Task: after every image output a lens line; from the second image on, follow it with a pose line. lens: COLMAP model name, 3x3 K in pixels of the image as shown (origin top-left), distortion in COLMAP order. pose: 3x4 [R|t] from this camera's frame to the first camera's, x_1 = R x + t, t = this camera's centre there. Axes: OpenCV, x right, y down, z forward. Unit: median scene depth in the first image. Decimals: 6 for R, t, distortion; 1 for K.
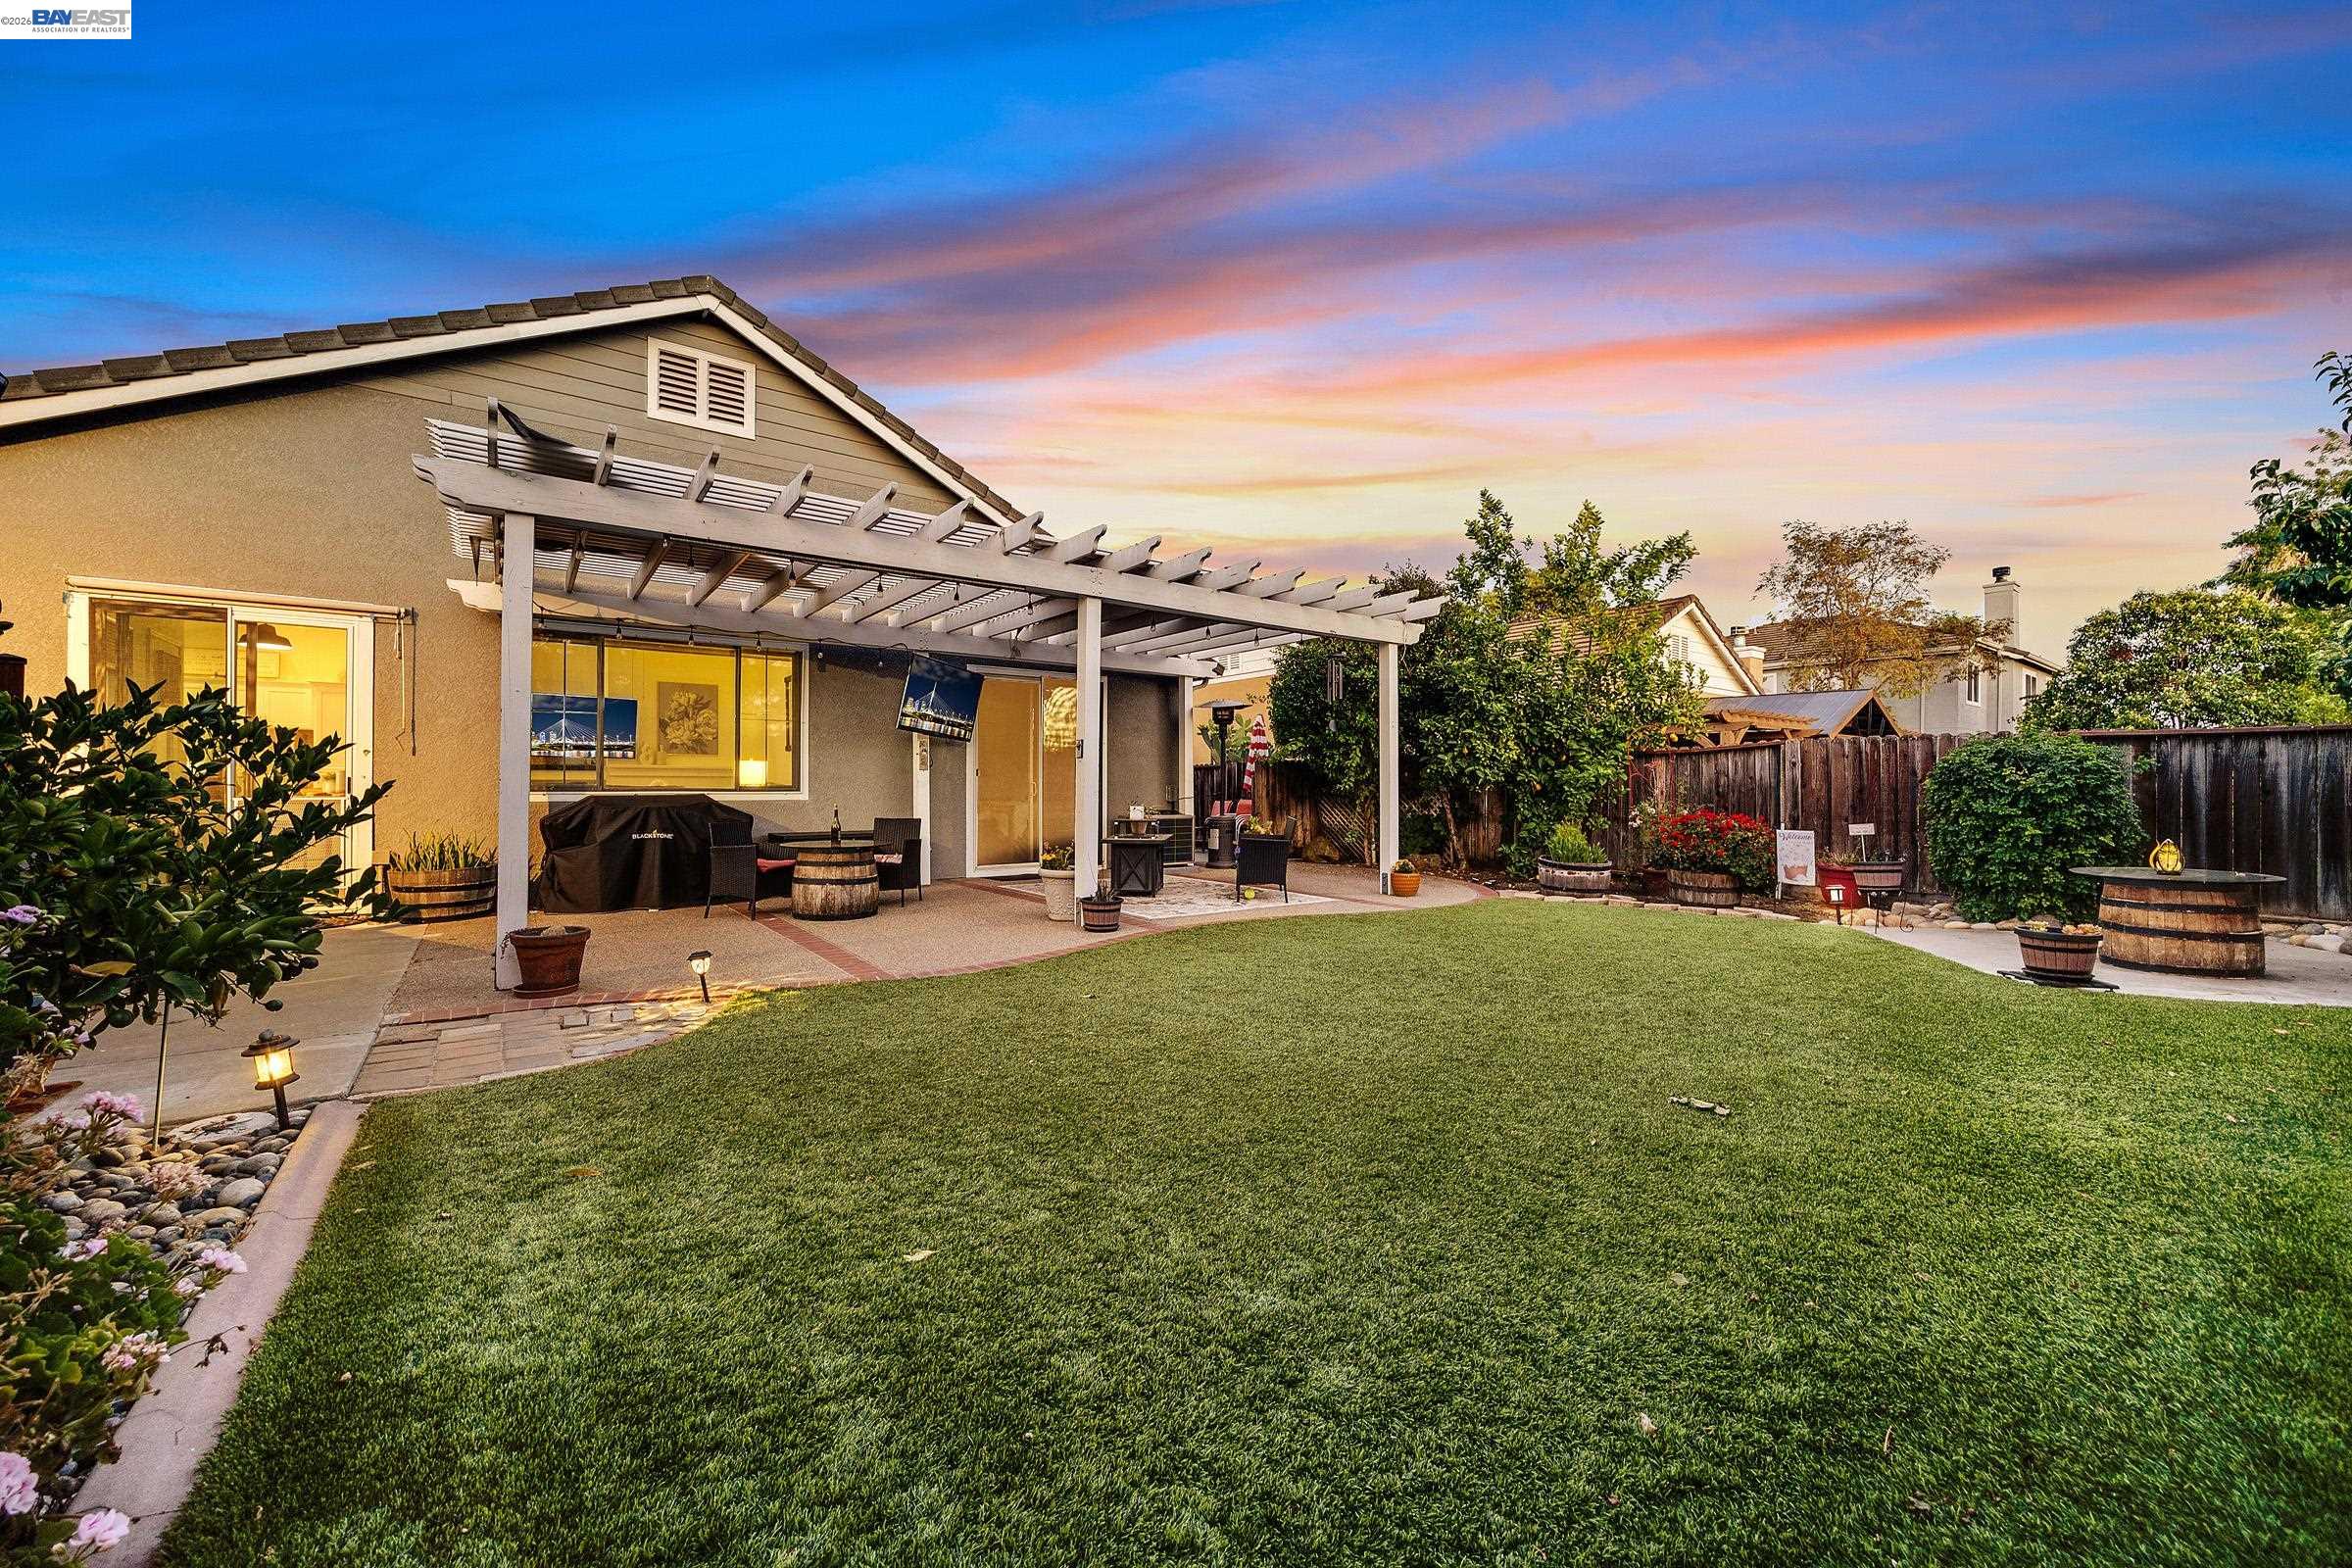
lens RADIAL K [[903.3, 0, 1182.6], [0, 903.3, 784.0], [0, 0, 1]] dist [0.003943, -0.000675]
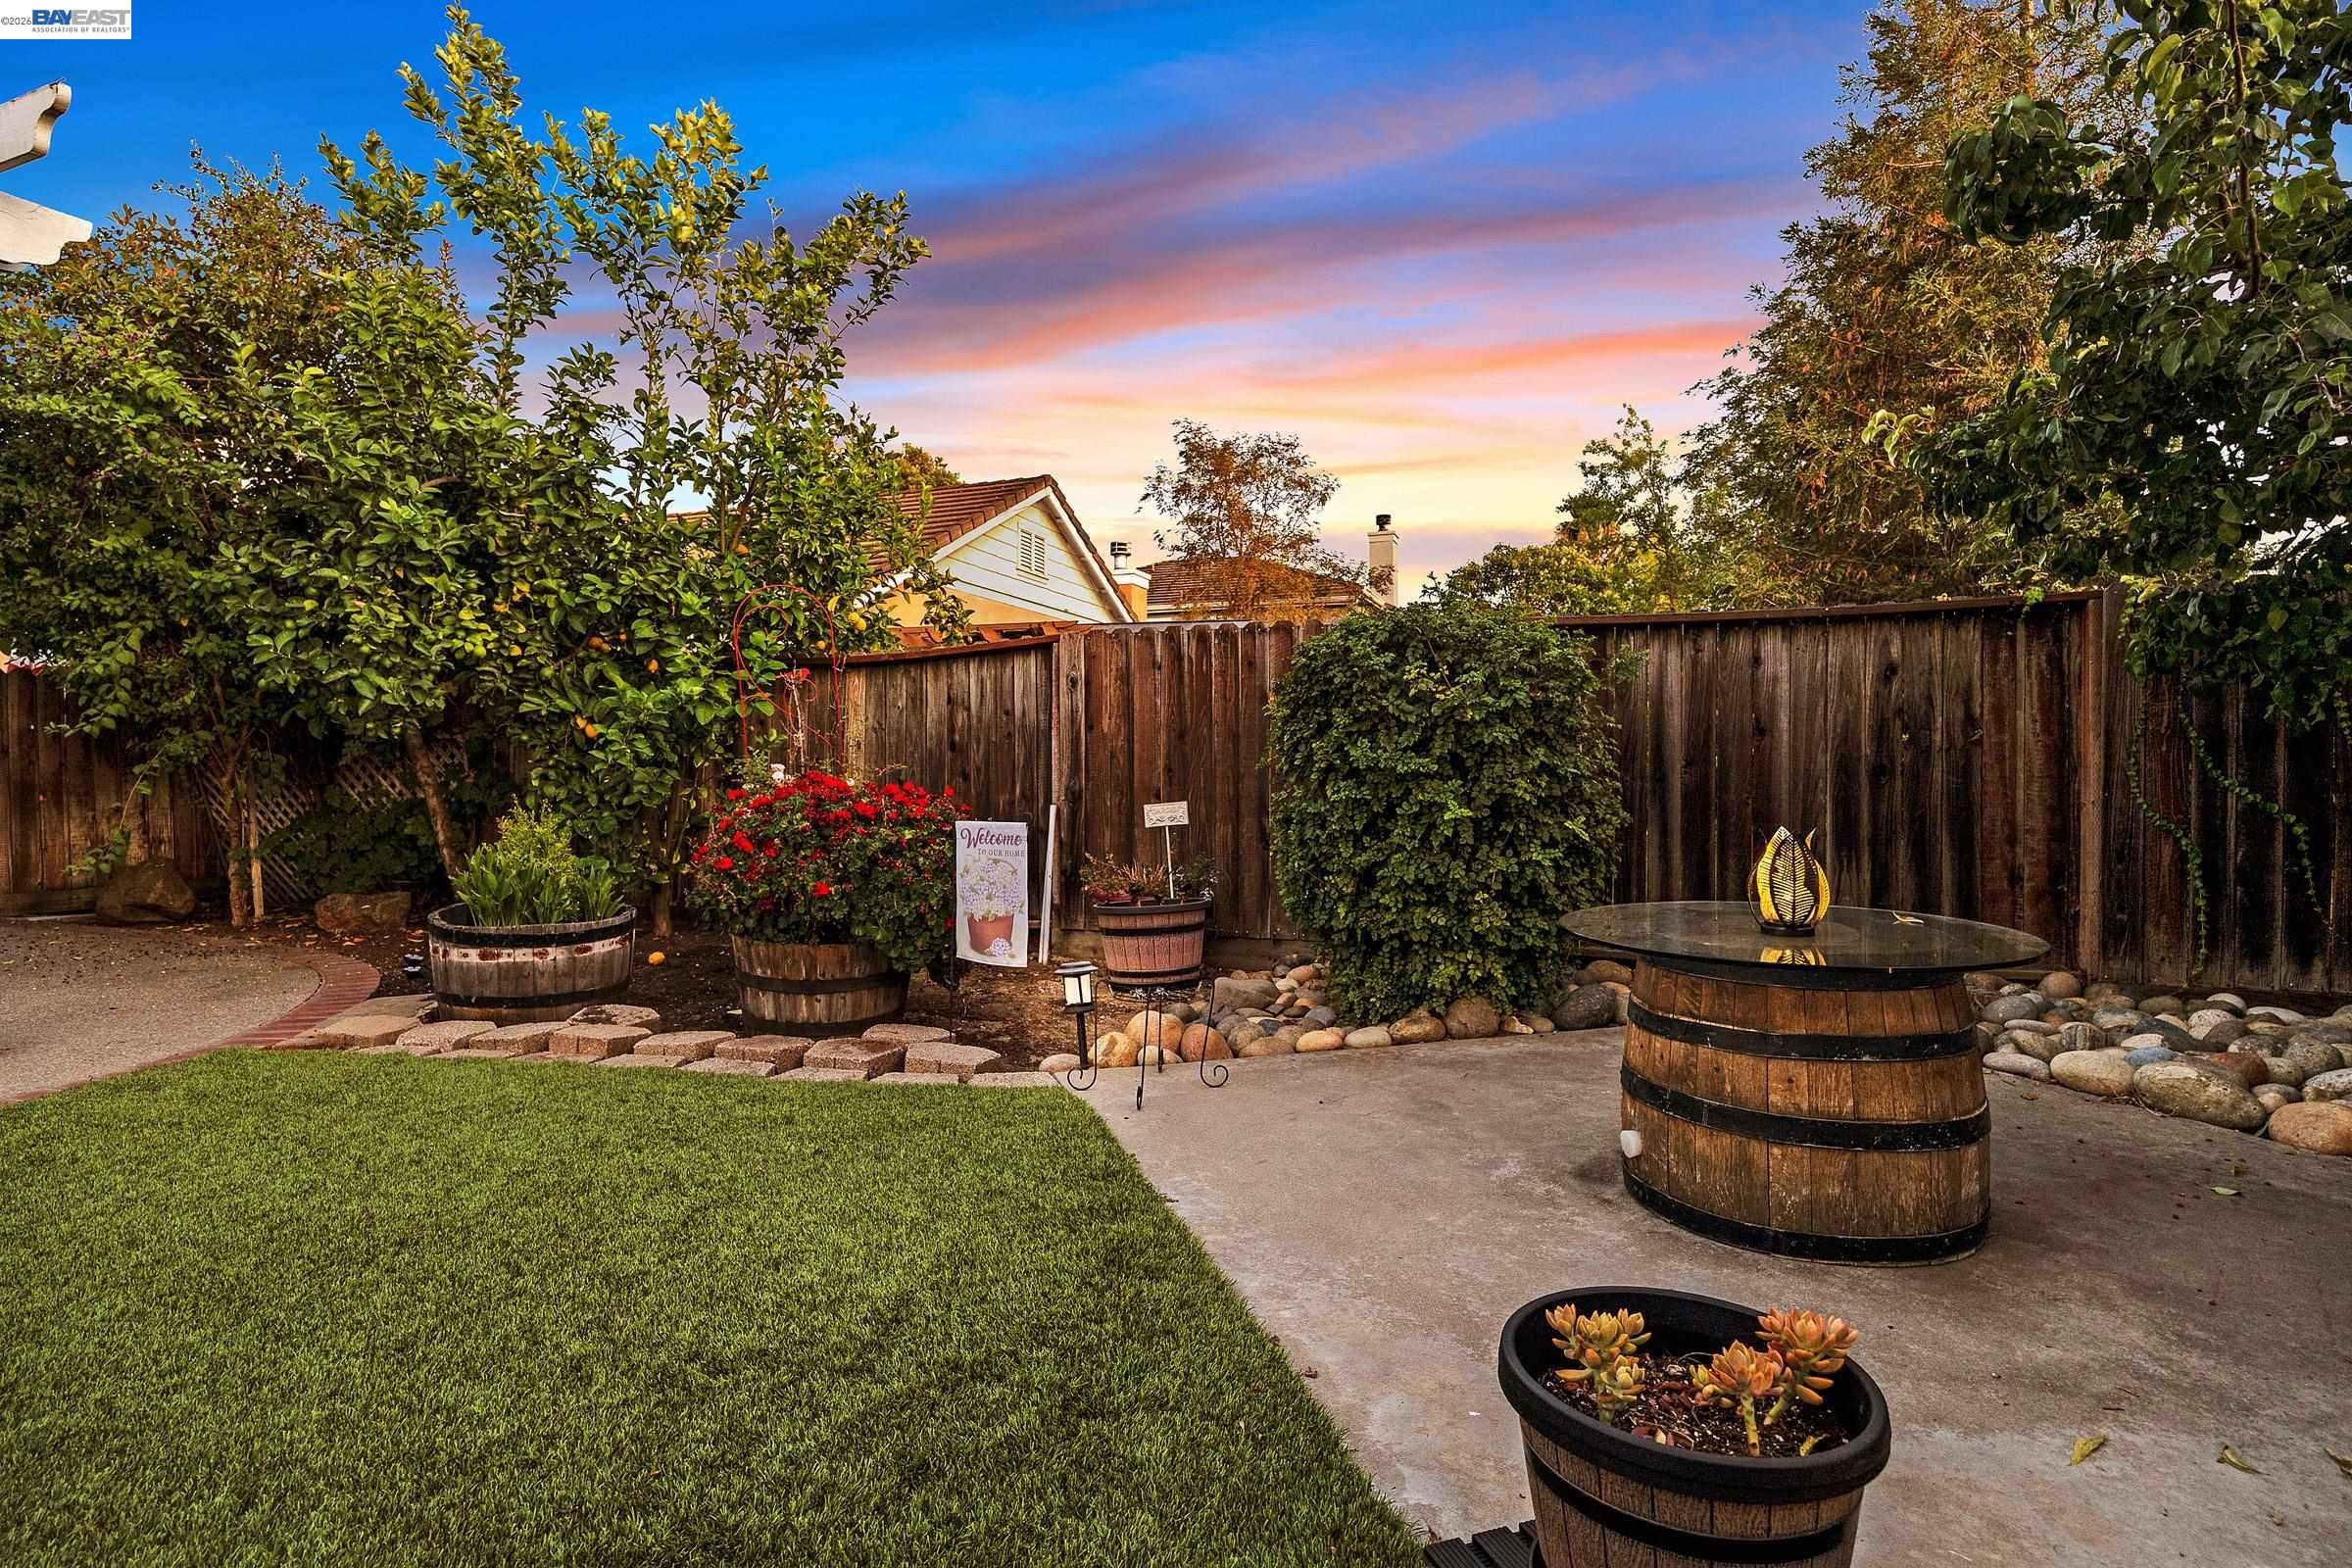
lens RADIAL K [[1156.9, 0, 1180.8], [0, 1156.9, 783.4], [0, 0, 1]] dist [-0.001919, 0.000089]
pose [[0.845037, -0.007091, 0.534661, 0.474999], [-0.001460, 0.999878, 0.015569, 0.027199], [-0.534706, -0.013937, 0.844923, 0.538523]]
